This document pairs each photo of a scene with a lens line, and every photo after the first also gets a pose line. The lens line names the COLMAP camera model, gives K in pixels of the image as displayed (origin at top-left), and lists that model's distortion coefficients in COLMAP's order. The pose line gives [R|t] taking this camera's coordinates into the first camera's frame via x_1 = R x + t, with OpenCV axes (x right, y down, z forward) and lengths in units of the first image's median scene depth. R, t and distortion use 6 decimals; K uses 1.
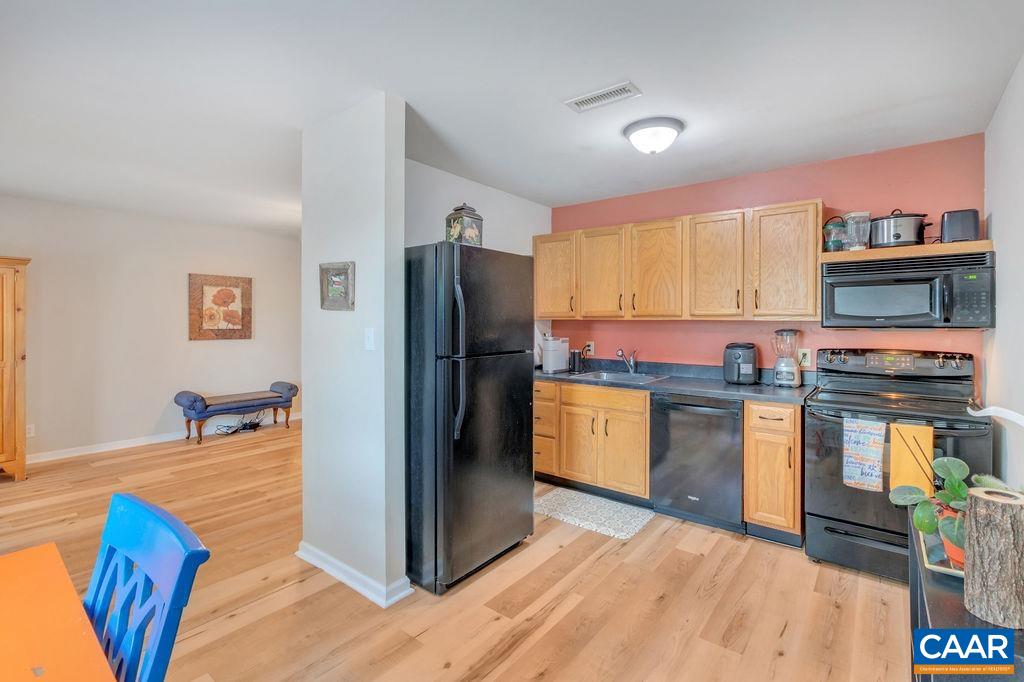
lens RADIAL K [[471.0, 0, 514.2], [0, 471.0, 322.1], [0, 0, 1]] dist [-0.000383, -0.000076]
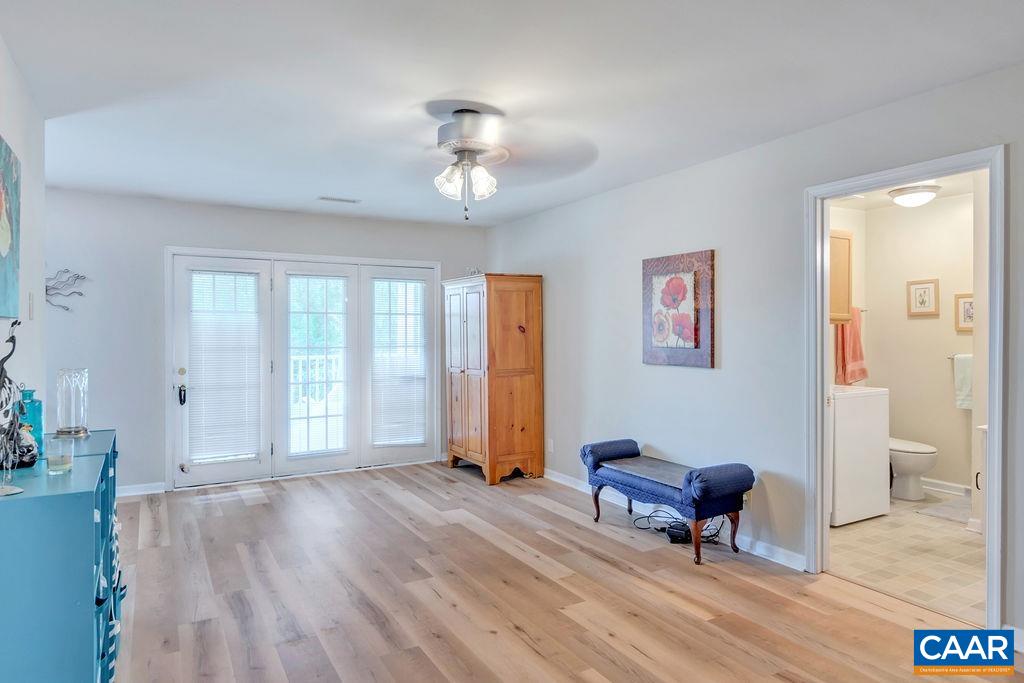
lens RADIAL K [[634.0, 0, 512.0], [0, 634.0, 341.5], [0, 0, 1]] dist [0.000331, -0.000034]
pose [[-0.371109, 0.013439, -0.928492, 0.174628], [0.000860, 0.999900, 0.014129, -0.003794], [0.928589, 0.004445, -0.371083, 1.118381]]
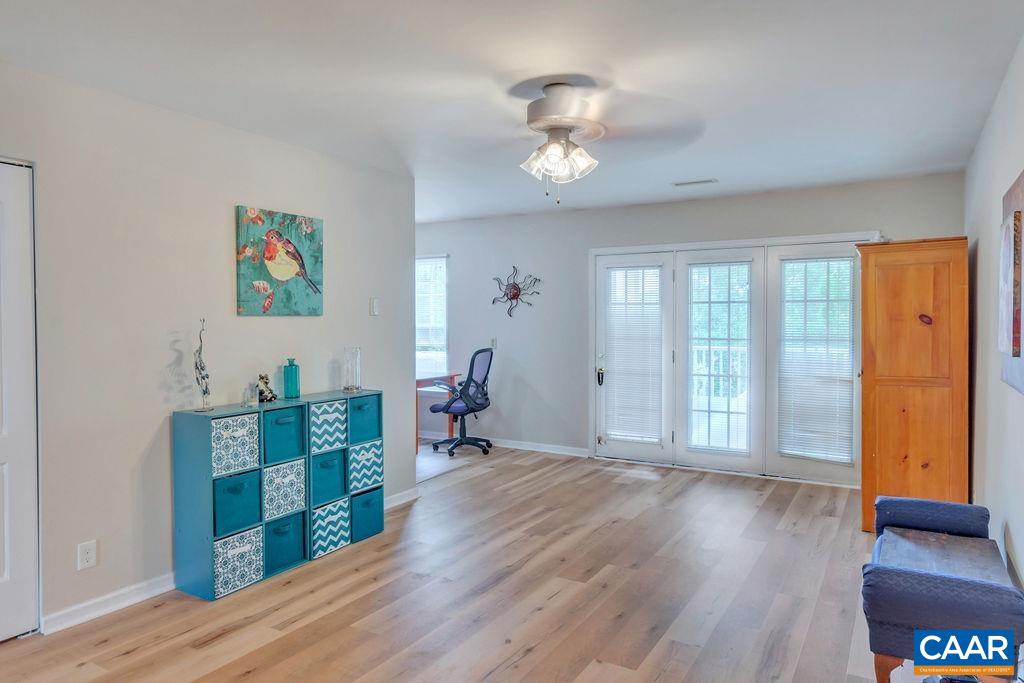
lens RADIAL K [[649.7, 0, 512.0], [0, 649.7, 341.5], [0, 0, 1]] dist [-0.003578, -0.000195]
pose [[-0.991952, 0.004123, -0.126548, -0.236195], [0.000119, 0.999500, 0.031626, -0.007413], [0.126615, 0.031356, -0.991456, 1.404439]]
